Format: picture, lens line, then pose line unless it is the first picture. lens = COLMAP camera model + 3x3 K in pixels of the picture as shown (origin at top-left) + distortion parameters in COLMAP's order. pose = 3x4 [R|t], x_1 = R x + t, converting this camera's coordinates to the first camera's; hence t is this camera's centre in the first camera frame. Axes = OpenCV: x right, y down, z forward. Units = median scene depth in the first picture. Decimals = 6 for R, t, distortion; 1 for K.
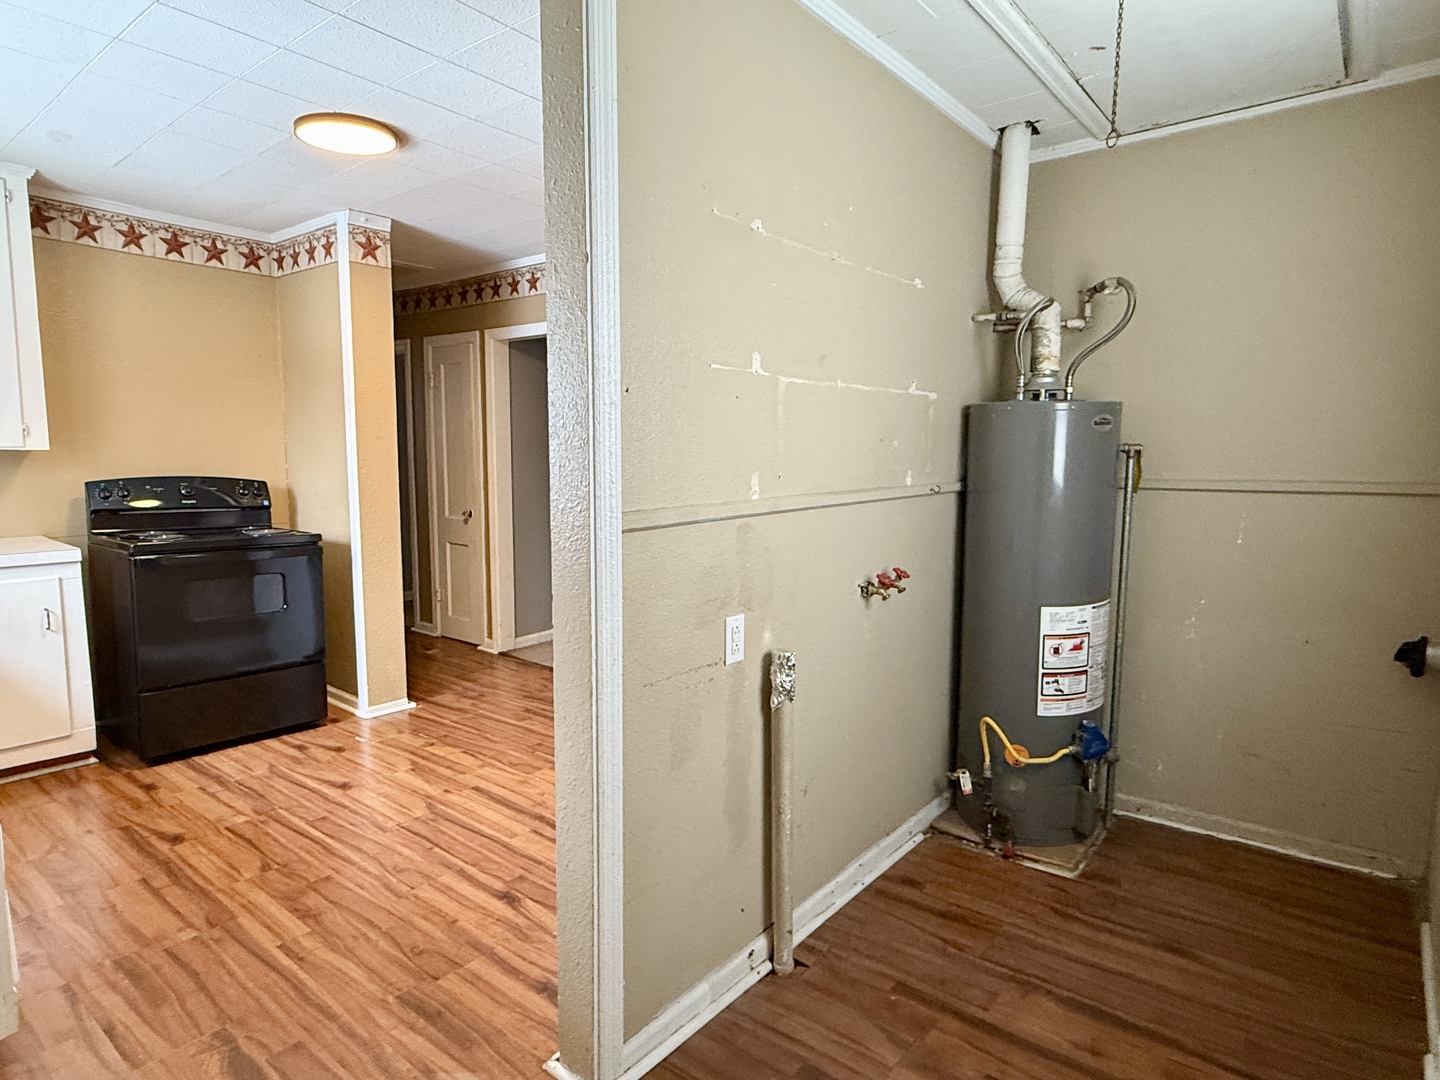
lens RADIAL K [[836.9, 0, 718.5], [0, 836.9, 542.0], [0, 0, 1]] dist [-0.004580, 0.004052]
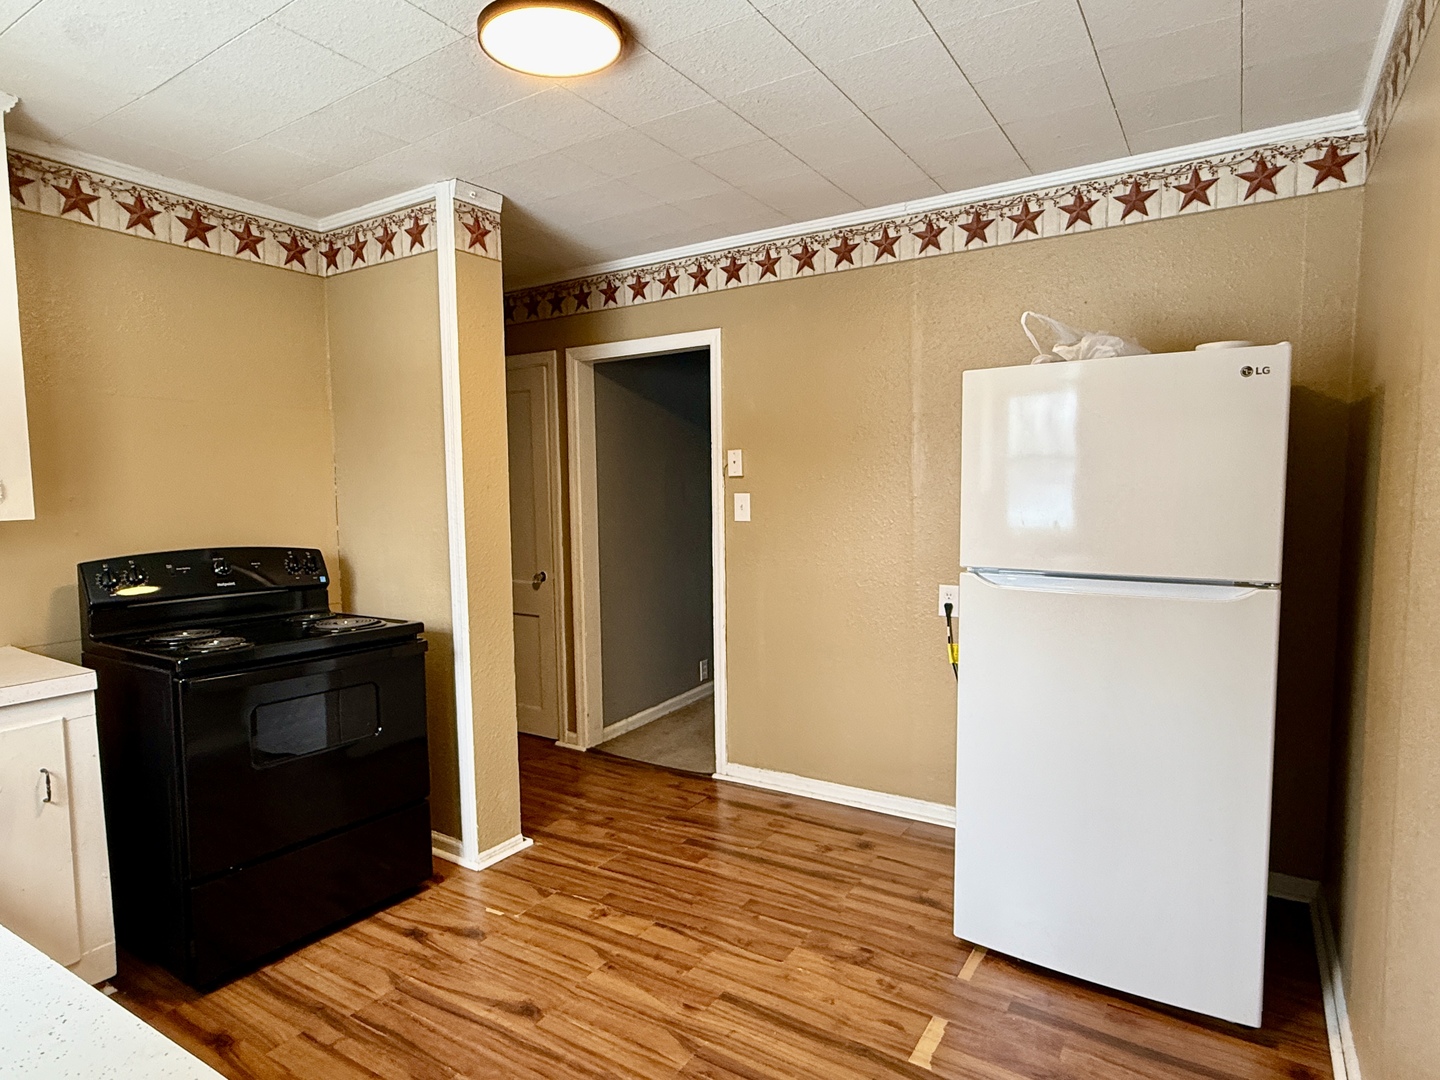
lens RADIAL K [[836.9, 0, 721.7], [0, 836.9, 543.2], [0, 0, 1]] dist [-0.004580, 0.004052]
pose [[0.993861, -0.033099, 0.105565, -0.330100], [0.037176, 0.998627, -0.036893, -0.047148], [-0.104199, 0.040591, 0.993728, 0.286371]]
